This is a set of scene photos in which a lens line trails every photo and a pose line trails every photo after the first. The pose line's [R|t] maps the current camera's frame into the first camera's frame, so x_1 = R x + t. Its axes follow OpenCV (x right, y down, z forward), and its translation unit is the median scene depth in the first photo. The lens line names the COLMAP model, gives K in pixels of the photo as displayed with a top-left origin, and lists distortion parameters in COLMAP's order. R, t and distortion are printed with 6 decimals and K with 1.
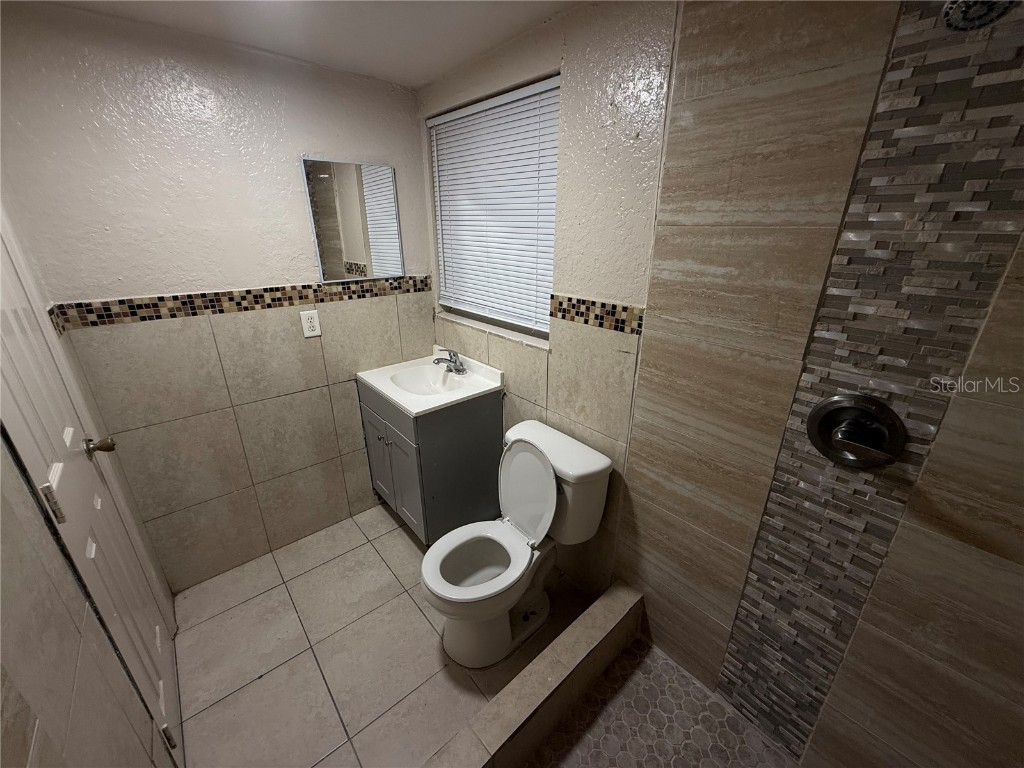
lens RADIAL K [[408.4, 0, 511.9], [0, 408.4, 381.3], [0, 0, 1]] dist [0.000955, 0.000113]
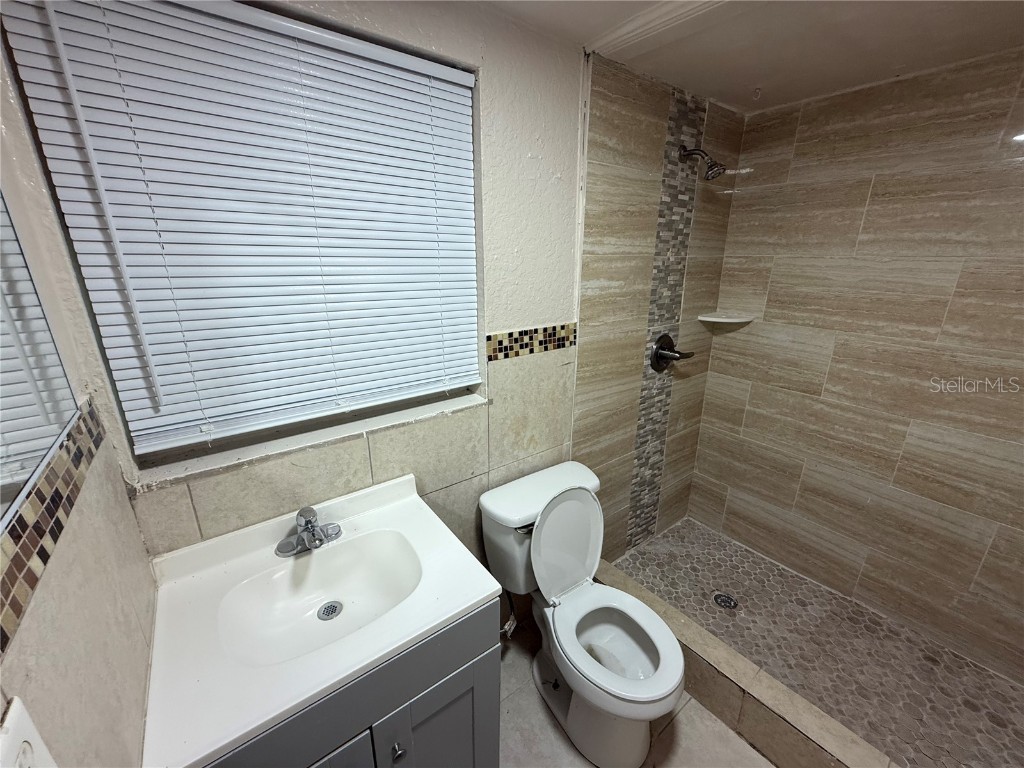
lens RADIAL K [[408.4, 0, 512.1], [0, 408.4, 385.8], [0, 0, 1]] dist [0.000955, 0.000113]
pose [[0.066967, -0.303447, 0.950492, -0.840315], [0.360338, 0.895691, 0.260564, -0.372475], [-0.930415, 0.325049, 0.169325, 0.983157]]
